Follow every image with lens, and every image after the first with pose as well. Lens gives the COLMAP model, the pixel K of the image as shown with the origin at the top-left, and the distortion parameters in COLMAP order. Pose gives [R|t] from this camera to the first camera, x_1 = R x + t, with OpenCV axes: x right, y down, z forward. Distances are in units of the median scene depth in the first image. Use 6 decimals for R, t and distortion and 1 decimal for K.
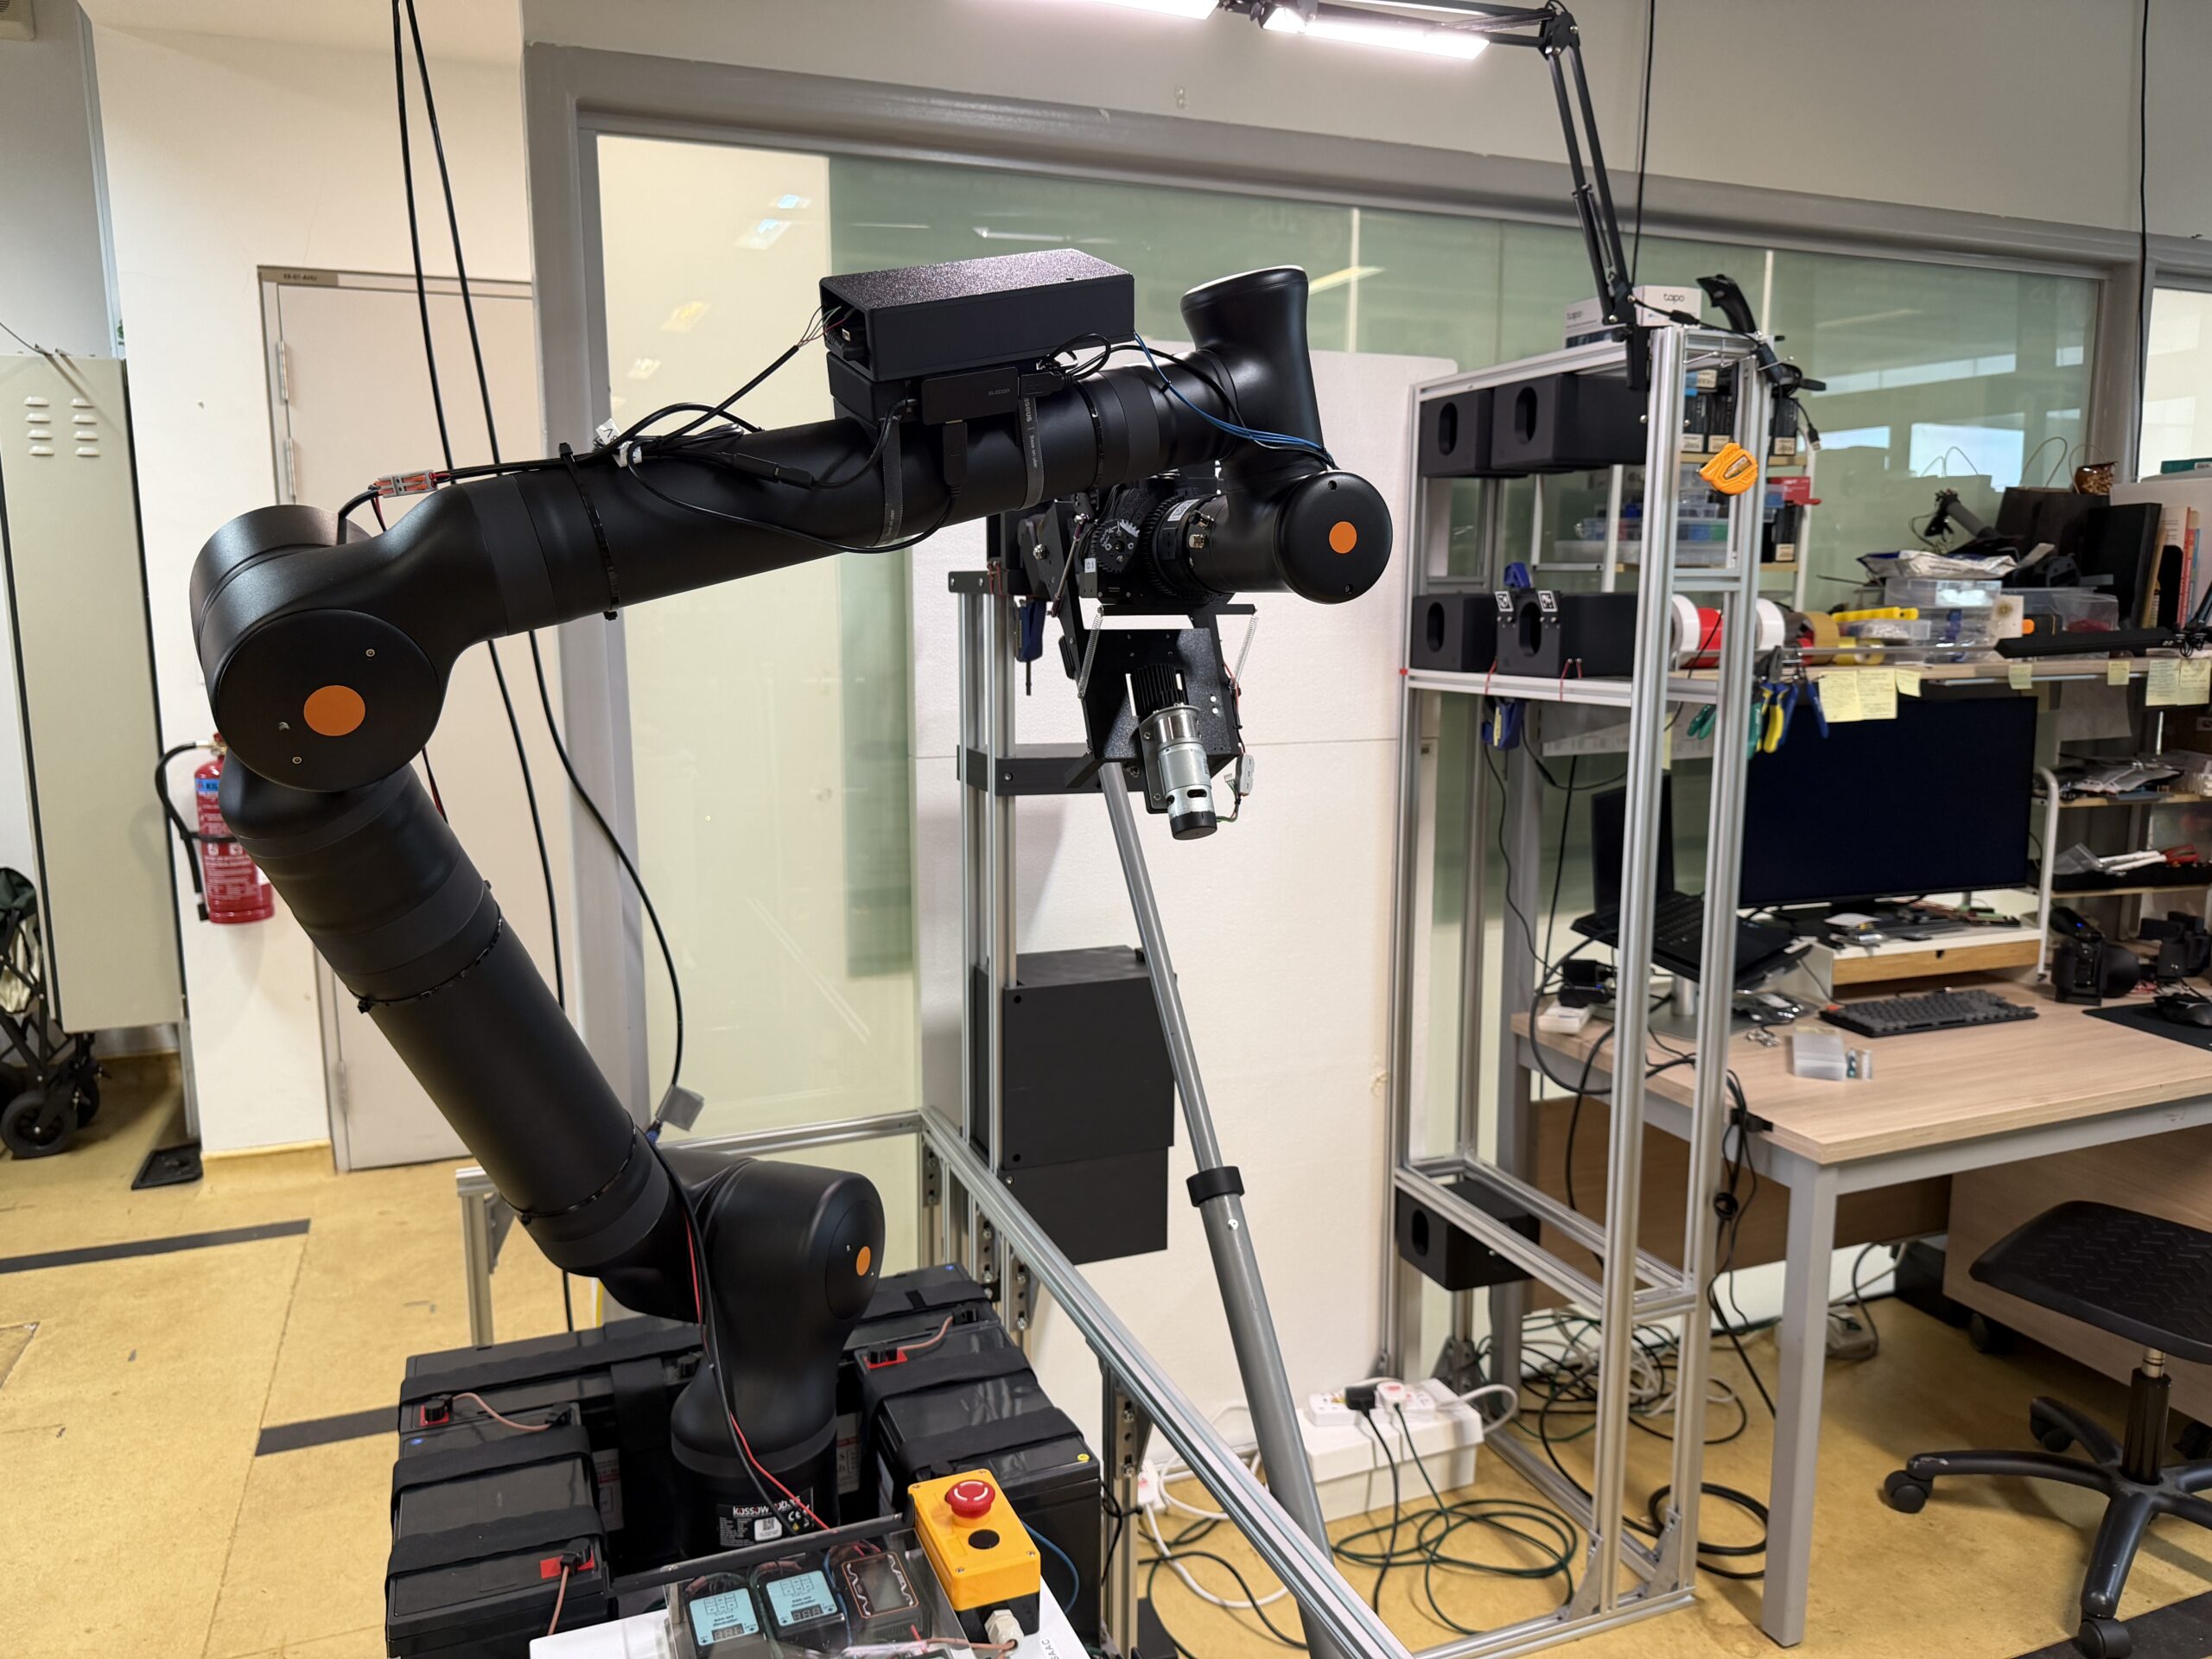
lens RADIAL K [[1554.9, 0, 1103.7], [0, 1554.9, 824.1], [0, 0, 1]] dist [0.025773, -0.039607]
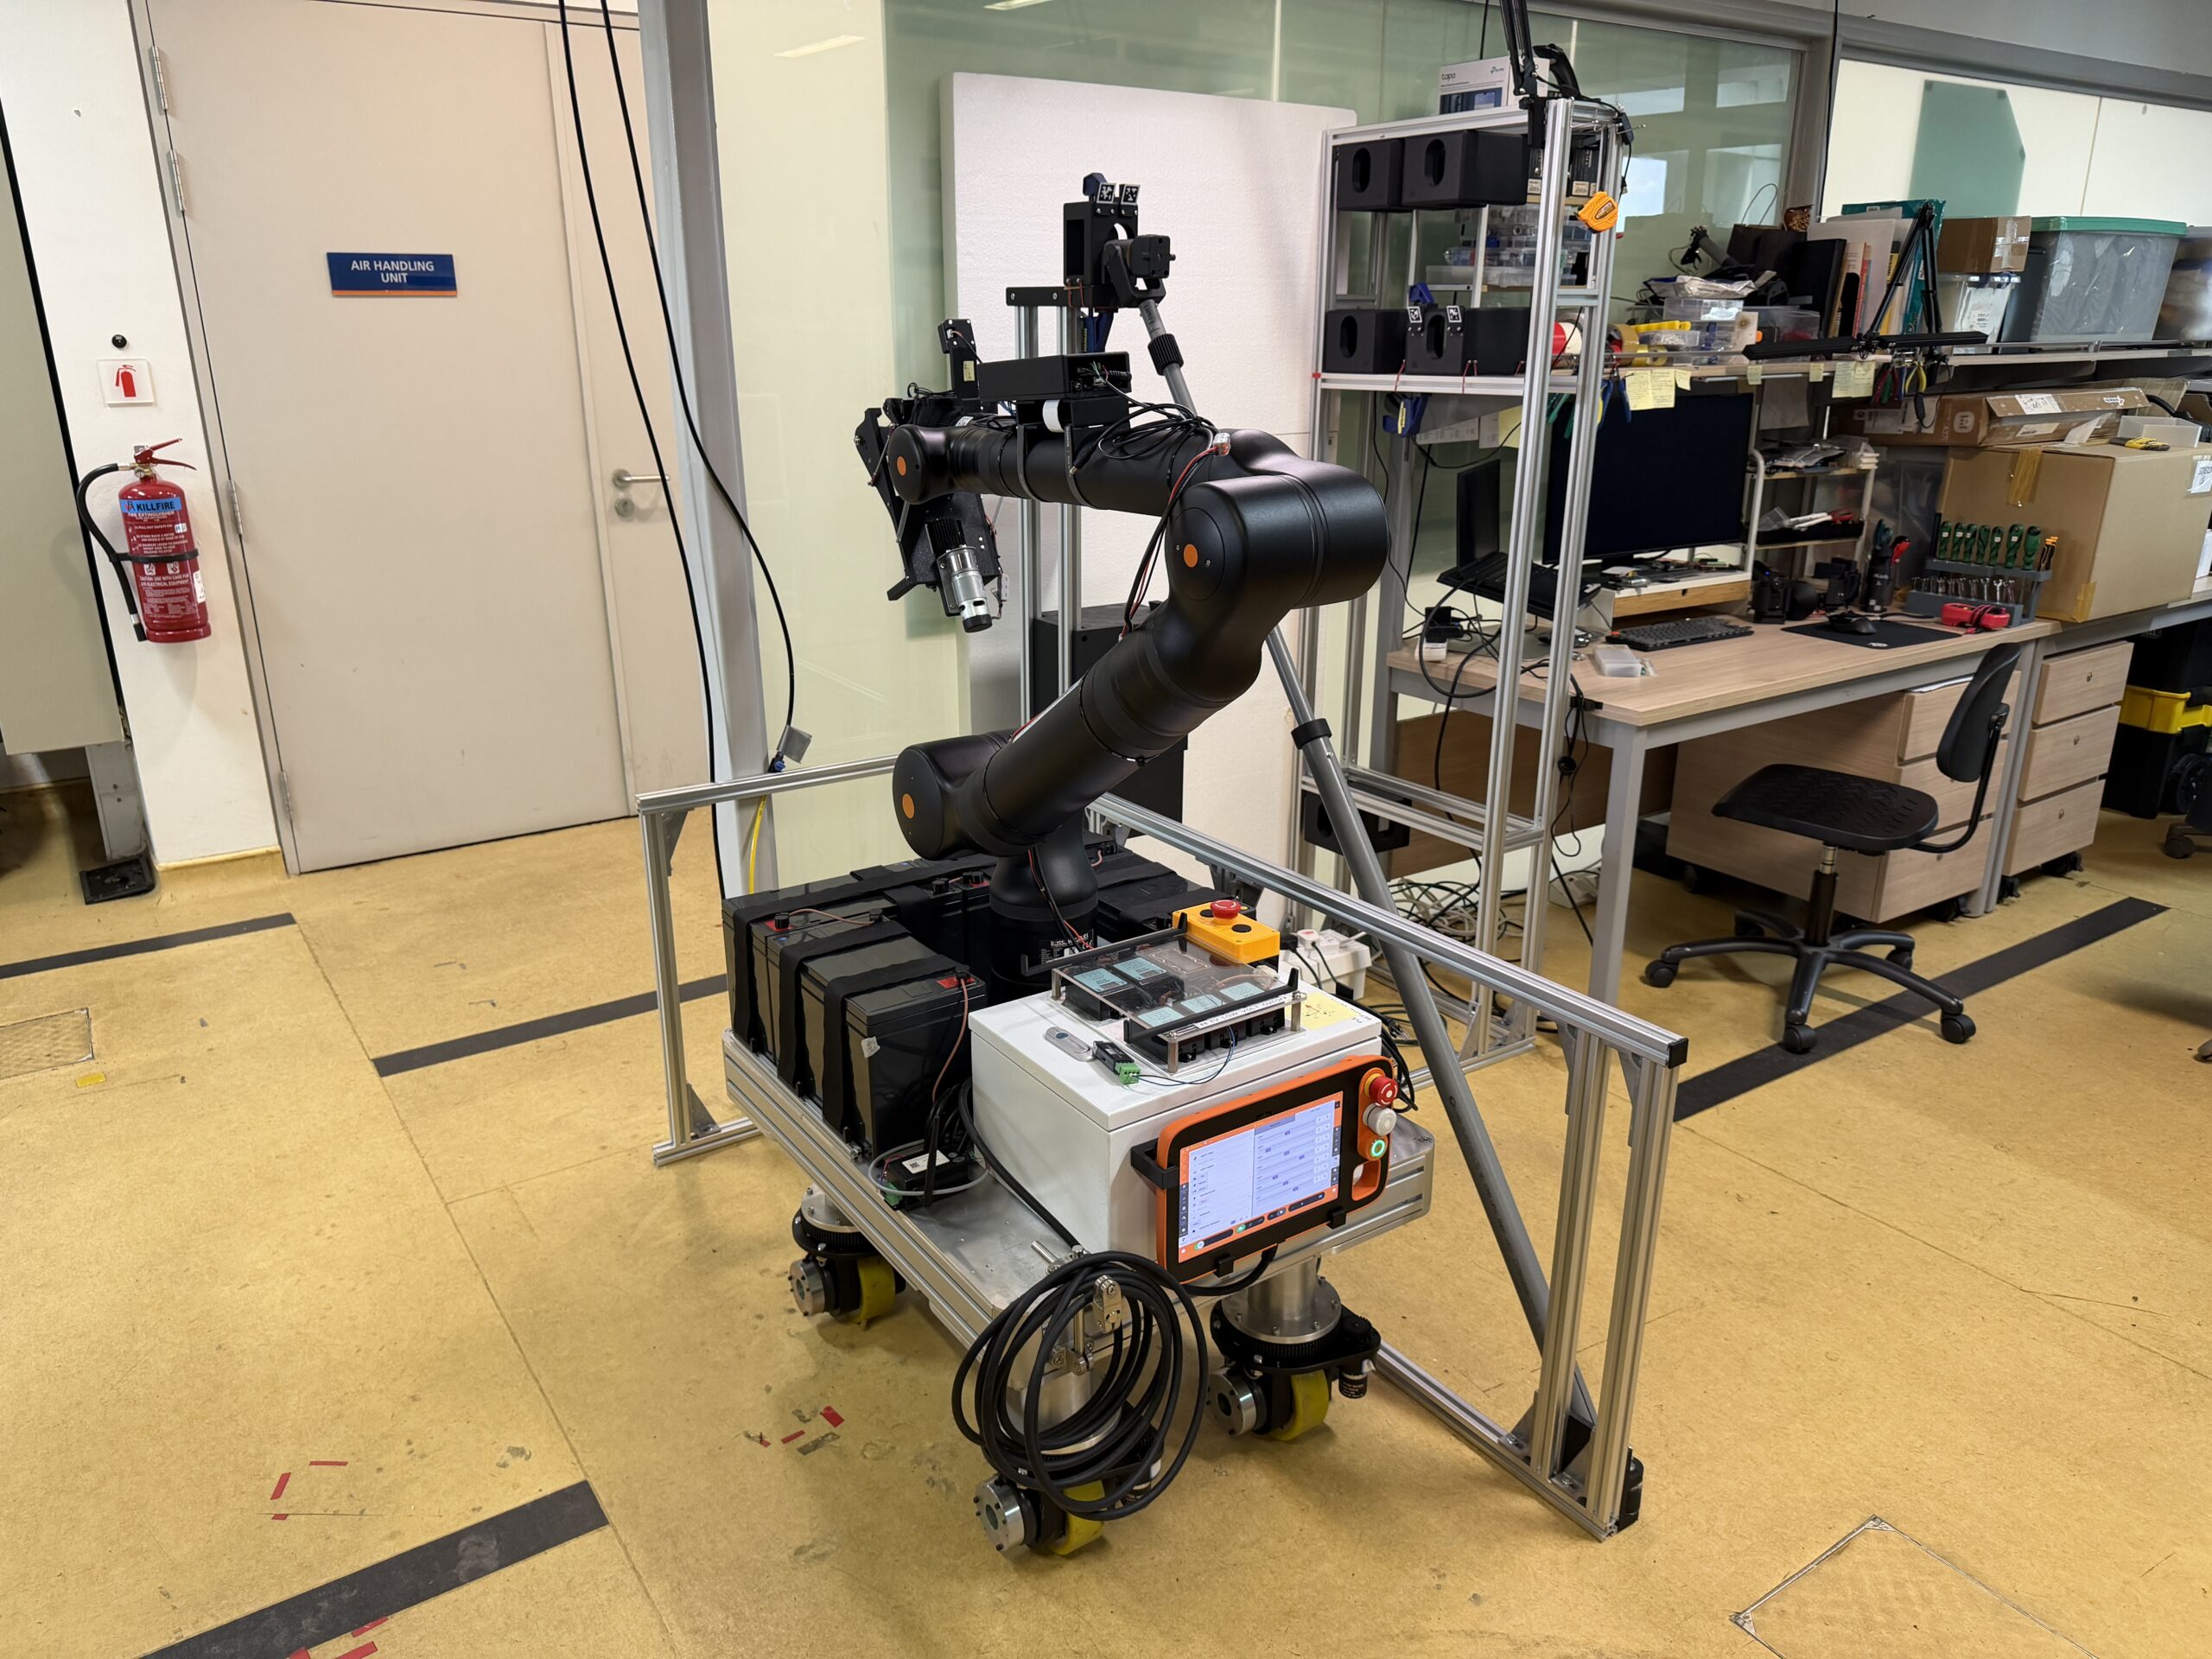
lens RADIAL K [[1554.9, 0, 1103.7], [0, 1554.9, 824.1], [0, 0, 1]] dist [0.025773, -0.039607]
pose [[0.975937, -0.067242, 0.207425, -0.249565], [0.032280, 0.985336, 0.167542, 0.040860], [-0.215650, -0.156815, 0.963797, -0.218390]]
